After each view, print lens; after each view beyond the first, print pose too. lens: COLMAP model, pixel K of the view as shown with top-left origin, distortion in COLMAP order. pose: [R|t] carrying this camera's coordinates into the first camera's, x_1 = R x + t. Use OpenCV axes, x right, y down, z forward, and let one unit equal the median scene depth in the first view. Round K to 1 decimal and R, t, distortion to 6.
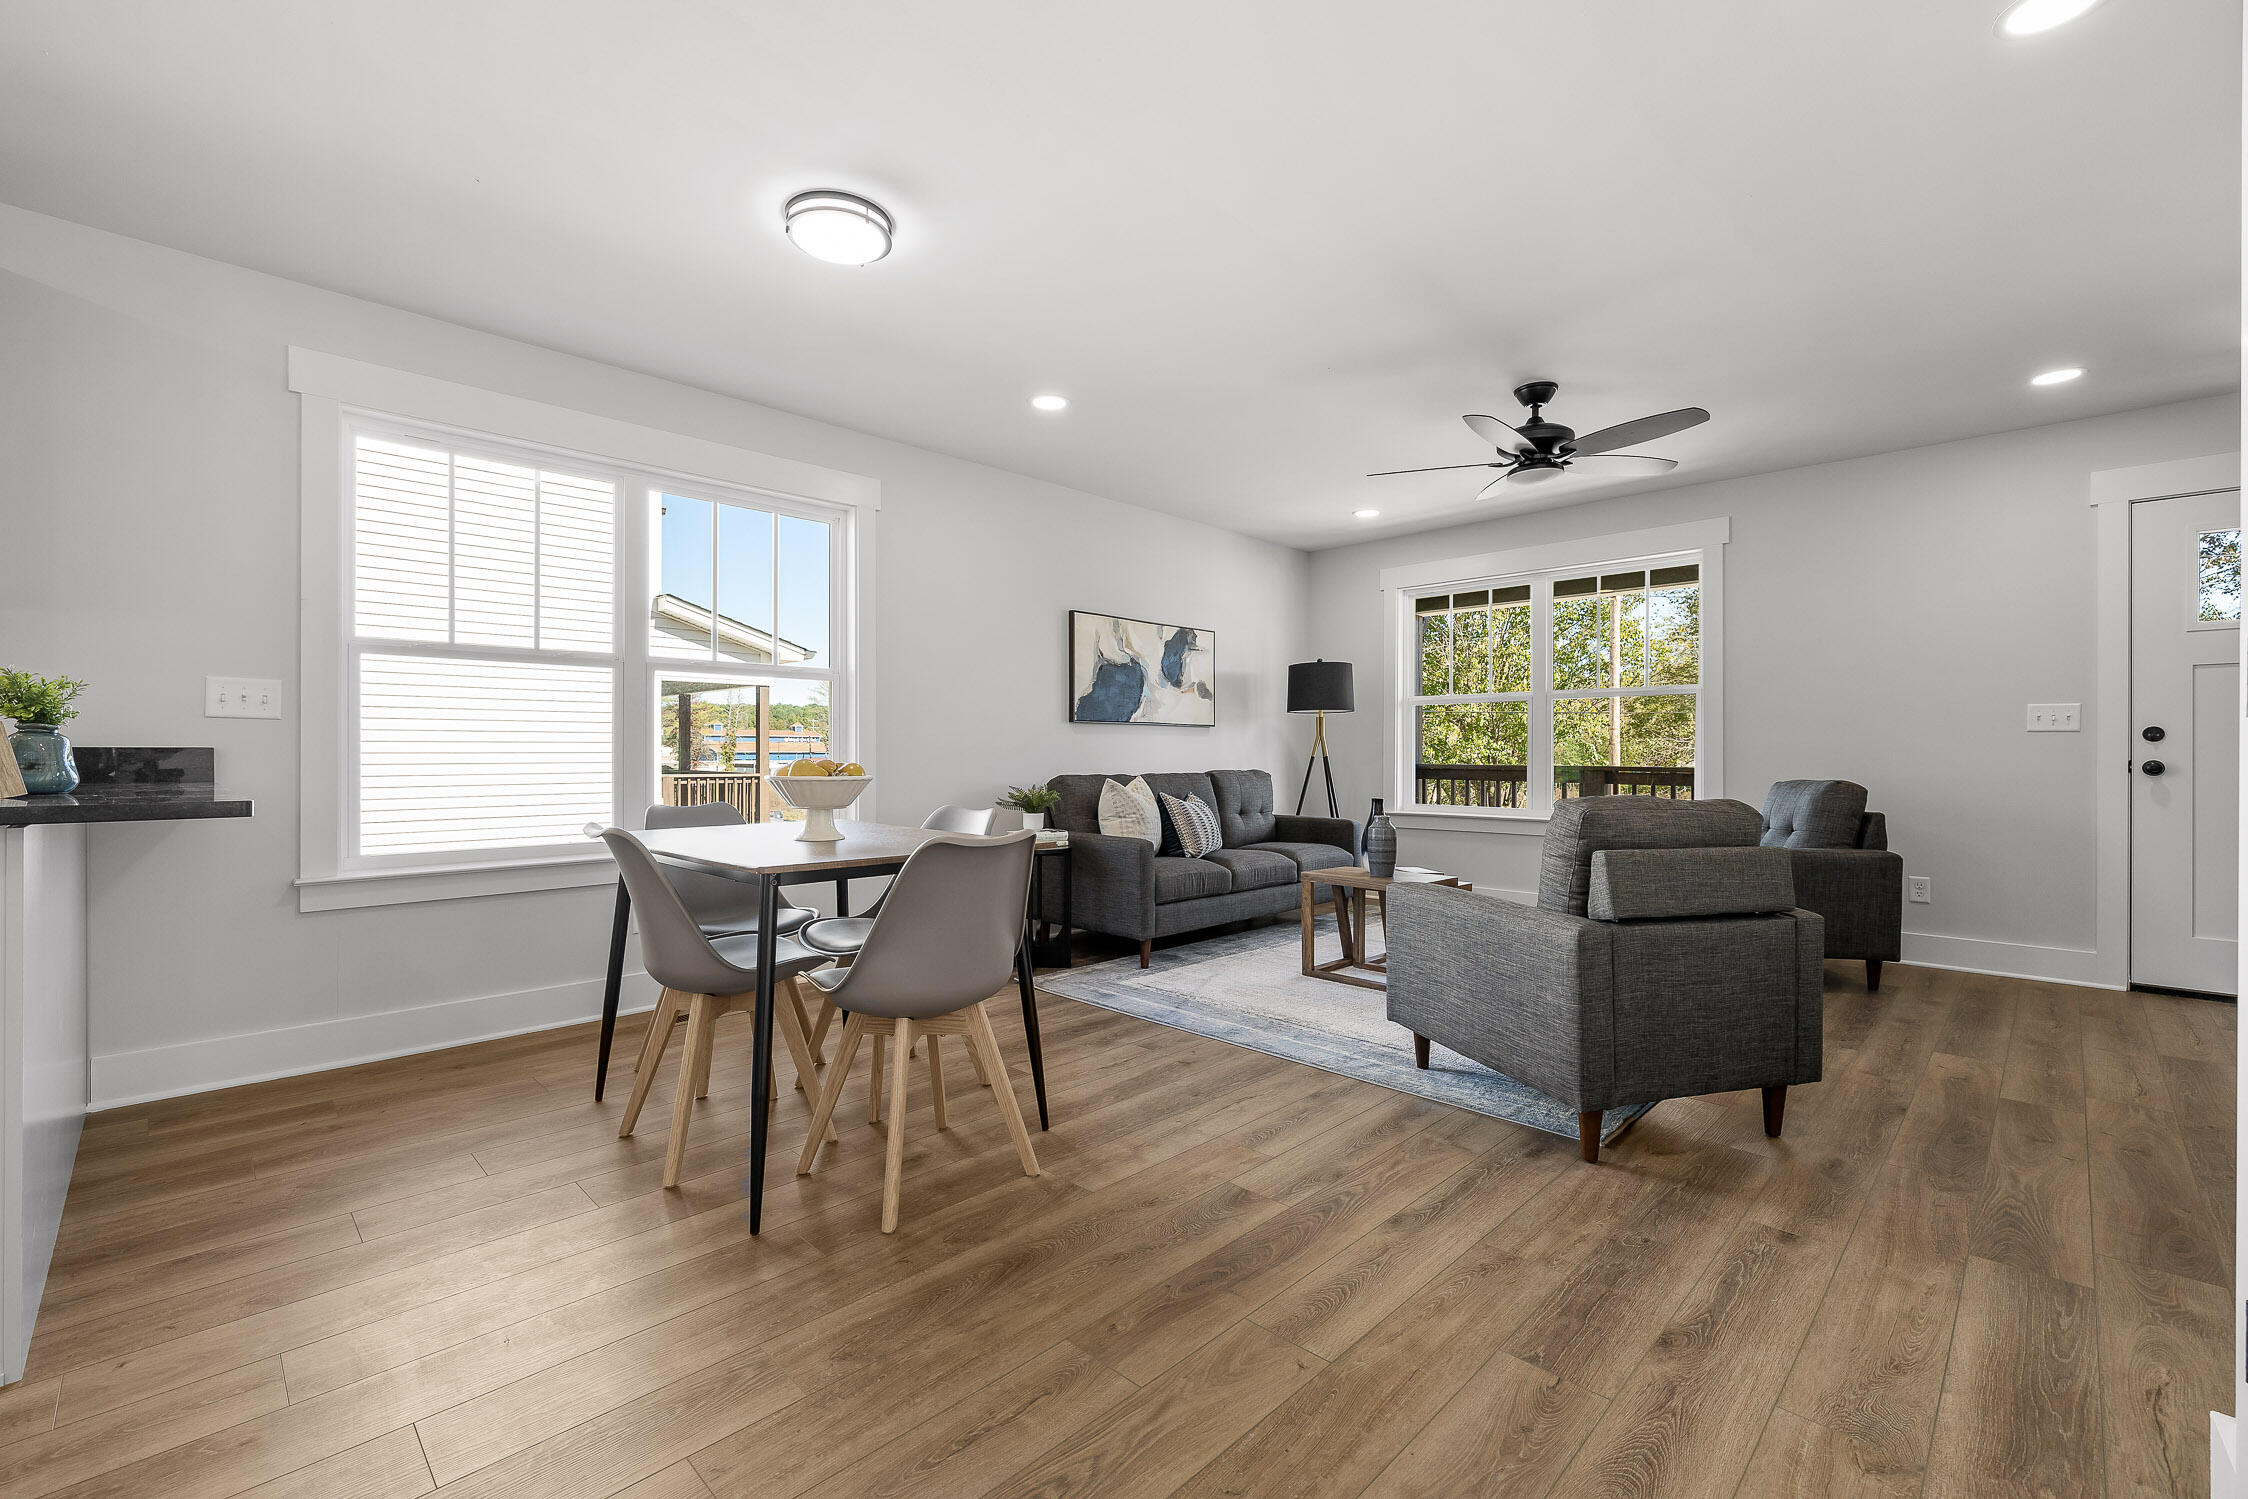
lens RADIAL K [[949.3, 0, 1124.2], [0, 949.3, 751.6], [0, 0, 1]] dist [0.001648, 0.000002]
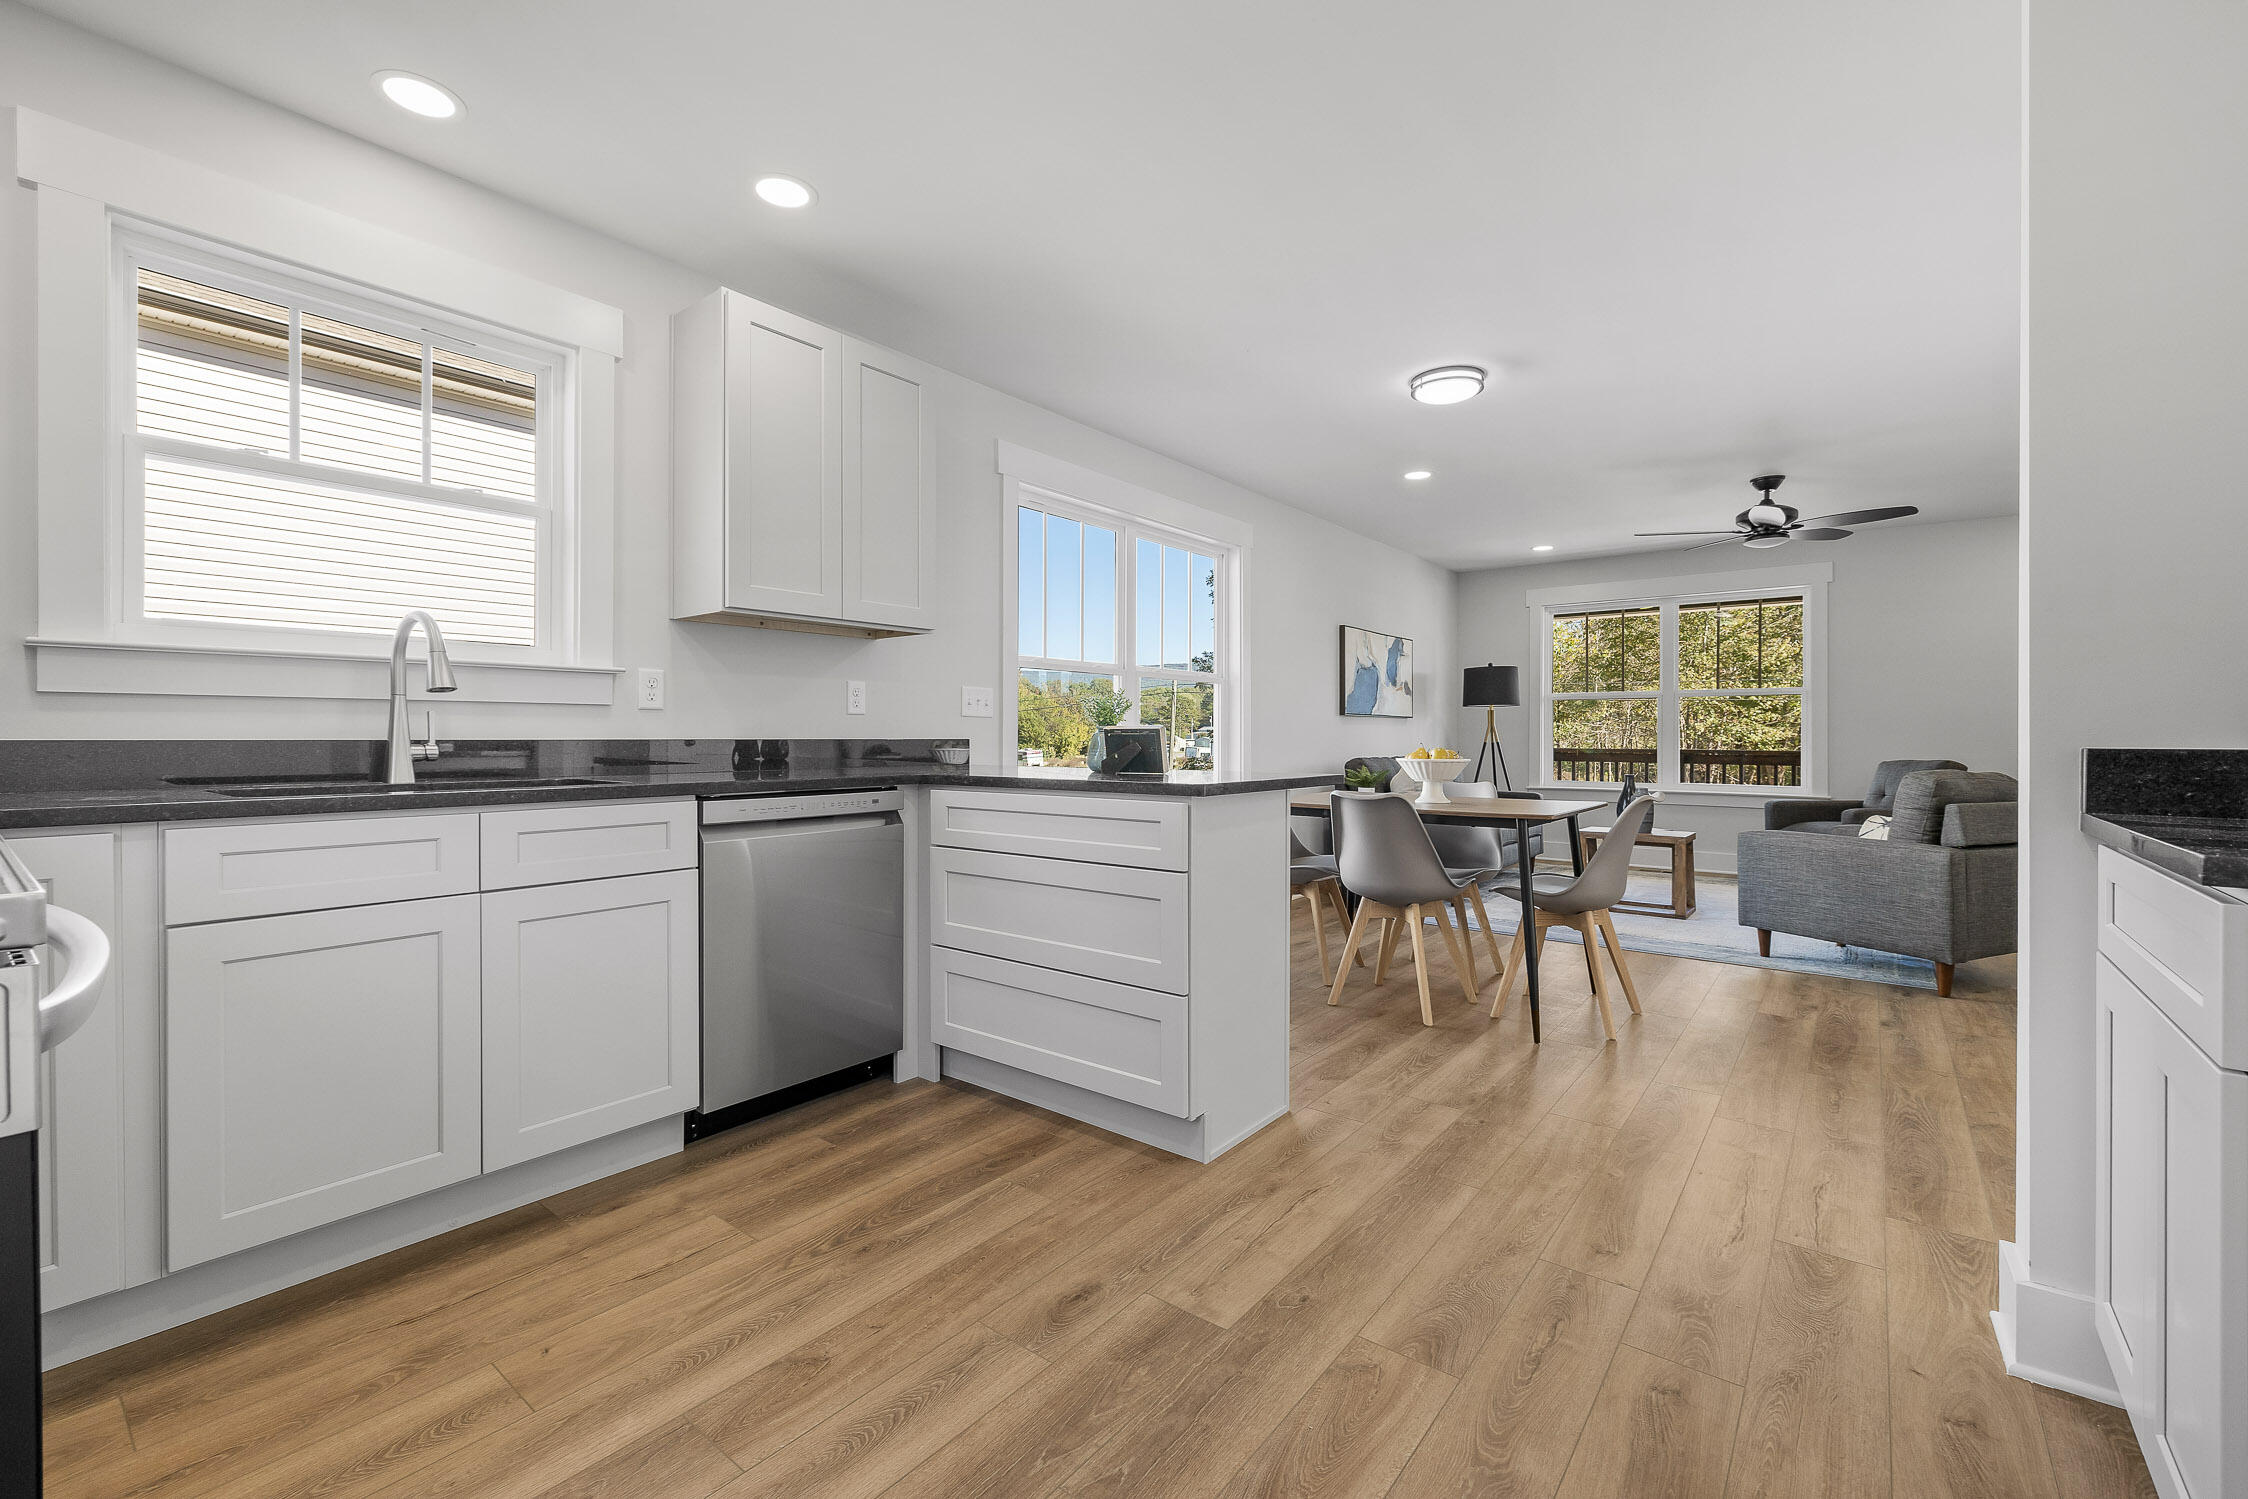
lens RADIAL K [[944.3, 0, 1120.8], [0, 944.3, 739.7], [0, 0, 1]] dist [0.000990, 0.000107]
pose [[0.993893, -0.000242, 0.110344, -0.590560], [-0.000466, 0.999979, 0.006387, -0.008107], [-0.110343, -0.006400, 0.993873, -0.240584]]
